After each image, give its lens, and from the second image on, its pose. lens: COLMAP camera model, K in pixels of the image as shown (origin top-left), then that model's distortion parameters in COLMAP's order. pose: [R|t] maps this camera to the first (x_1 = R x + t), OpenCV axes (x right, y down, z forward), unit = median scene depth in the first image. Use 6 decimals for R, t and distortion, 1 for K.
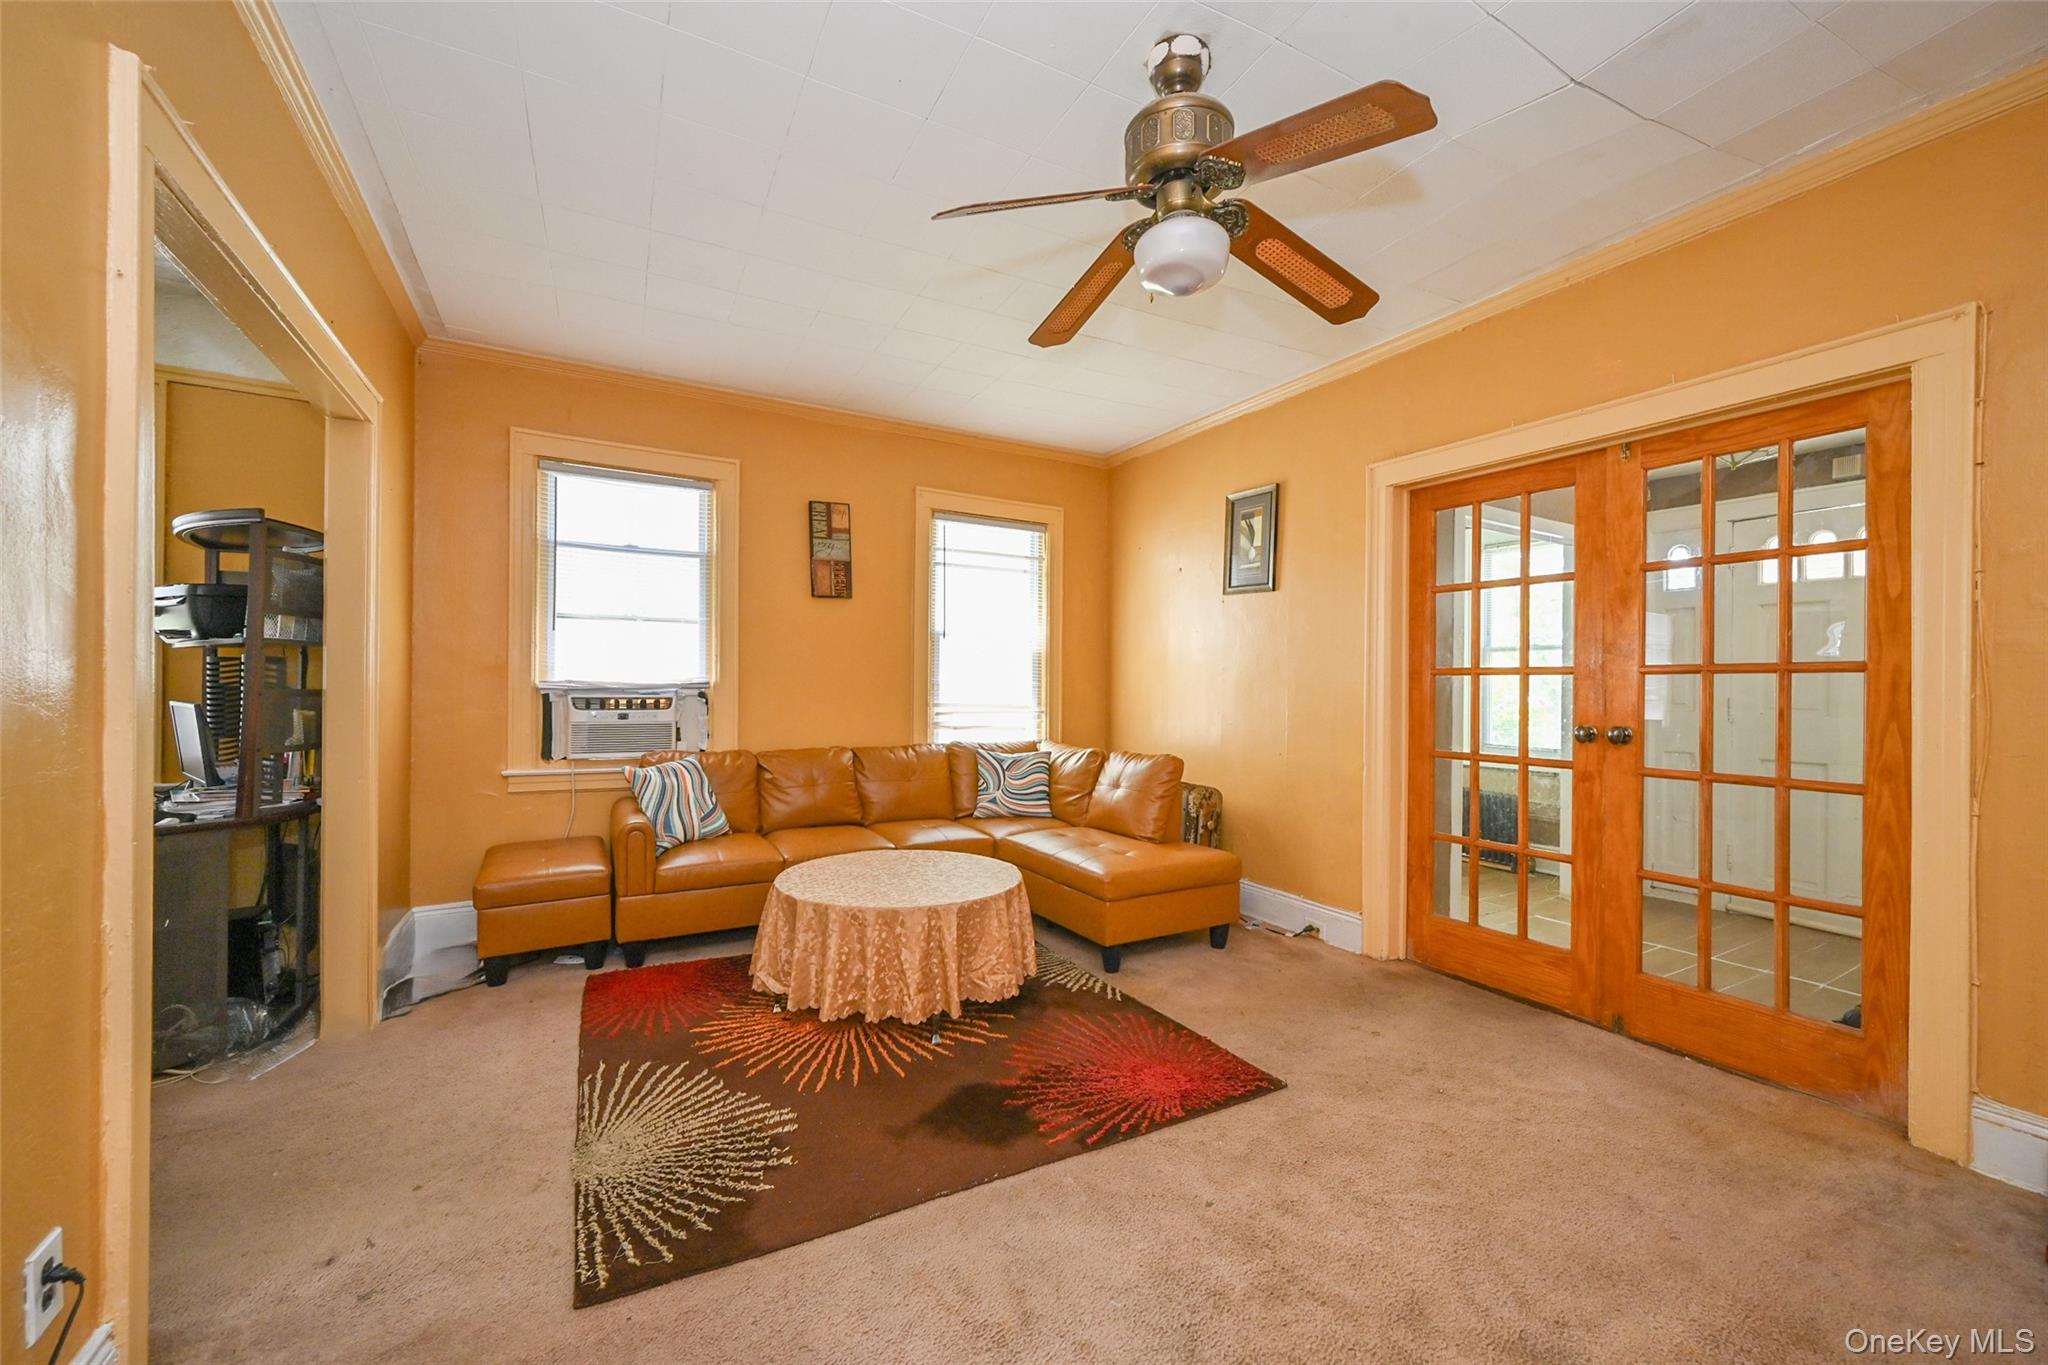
lens RADIAL K [[777.1, 0, 1024.0], [0, 777.1, 682.5], [0, 0, 1]] dist [-0.000223, 0.000017]
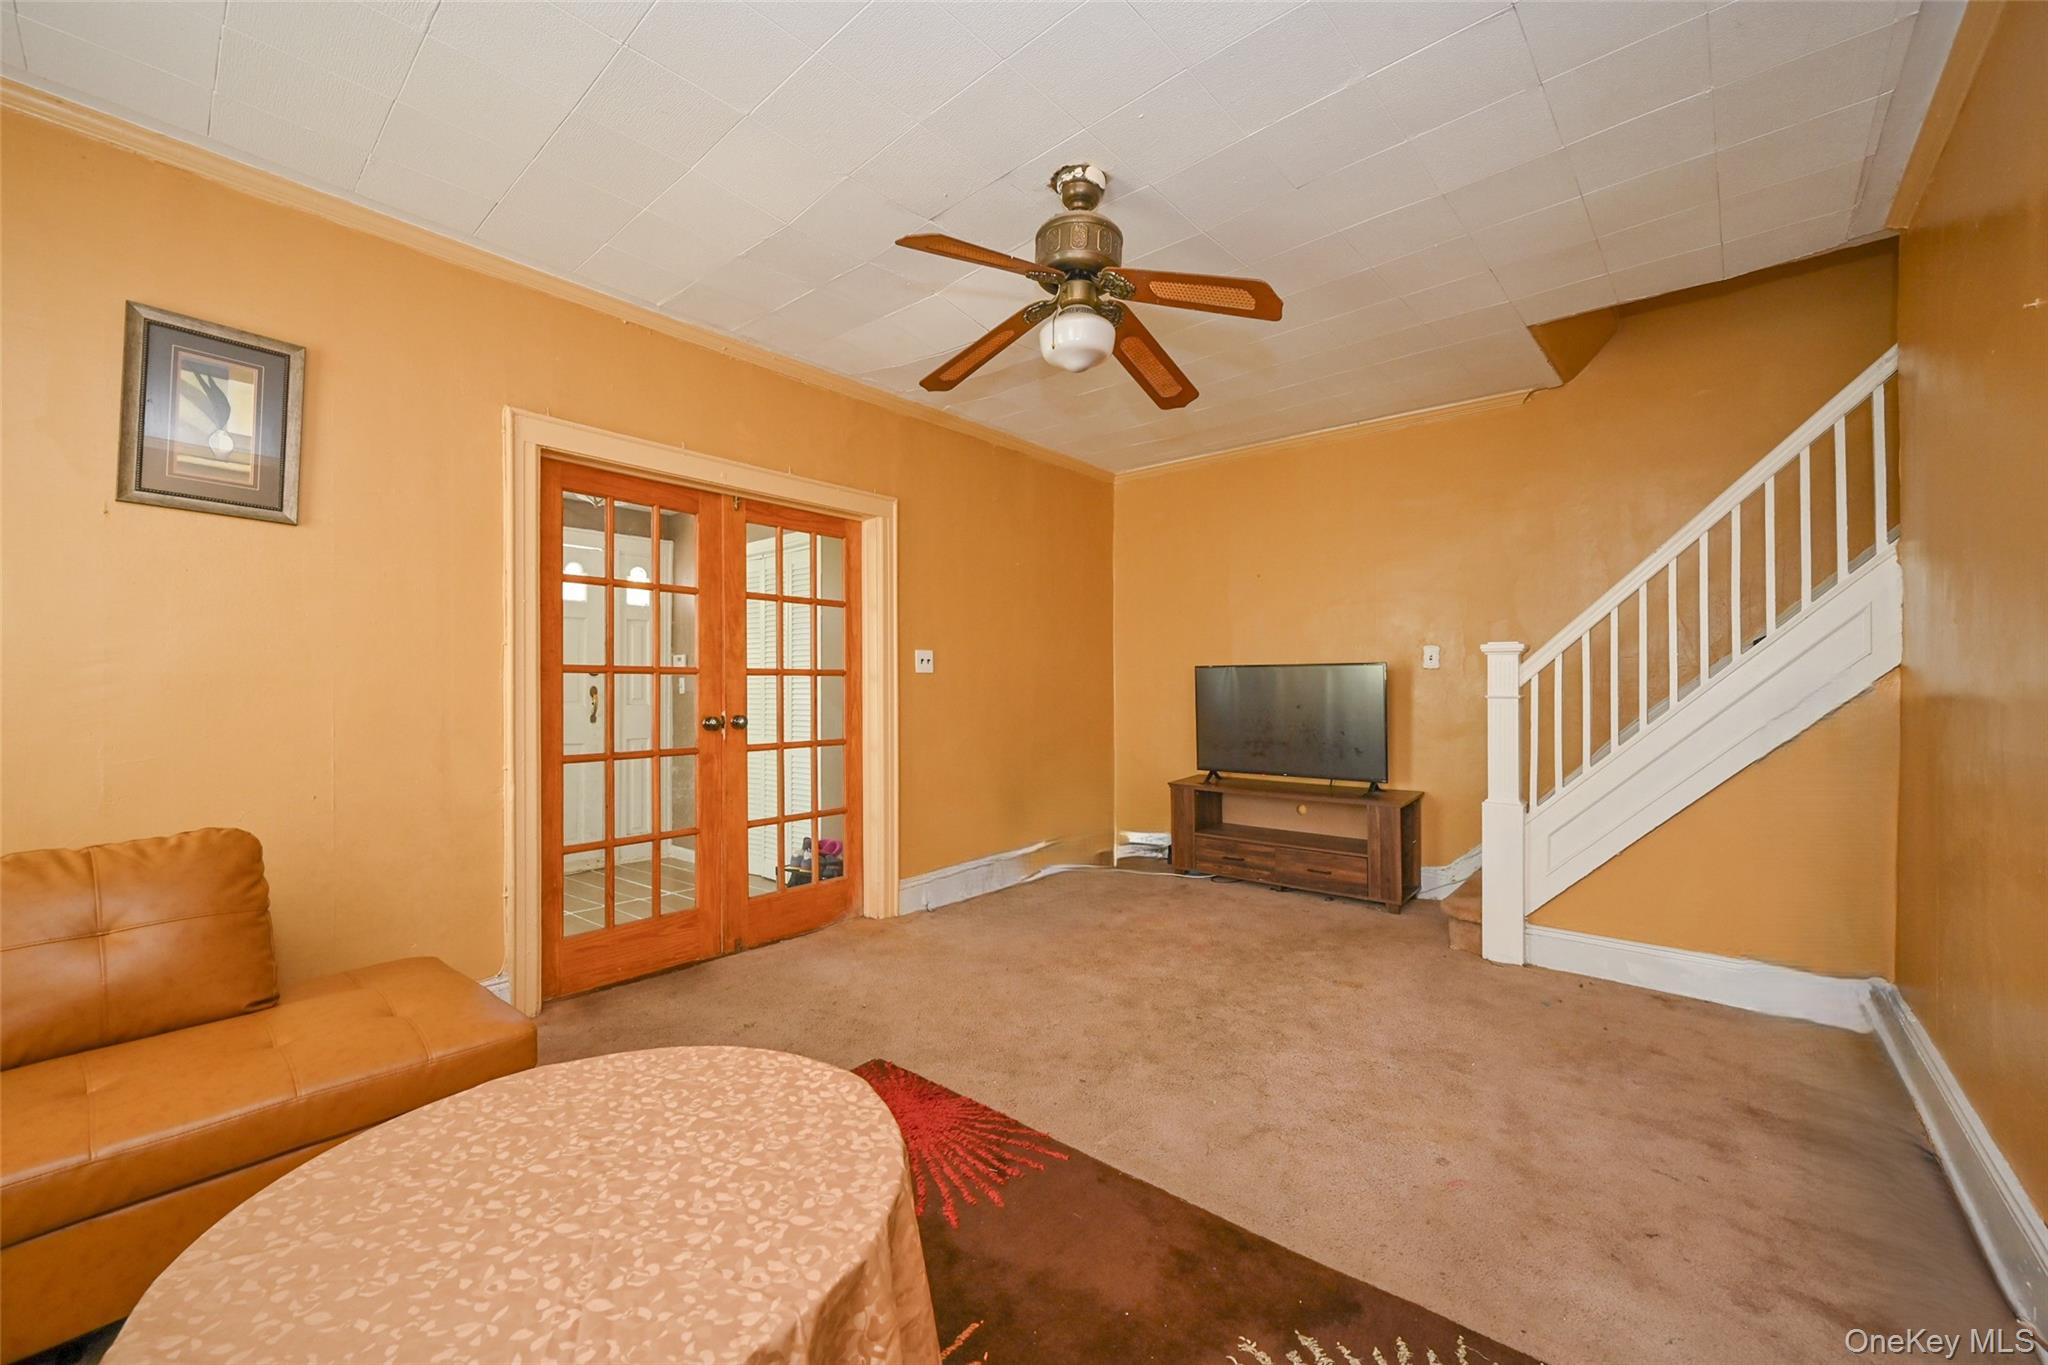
lens RADIAL K [[797.6, 0, 1024.0], [0, 797.6, 682.5], [0, 0, 1]] dist [-0.000293, -0.000061]
pose [[-0.335230, -0.006478, 0.942114, -0.630546], [-0.007559, 0.999963, 0.004186, -0.006975], [-0.942106, -0.005719, -0.335267, 0.976261]]
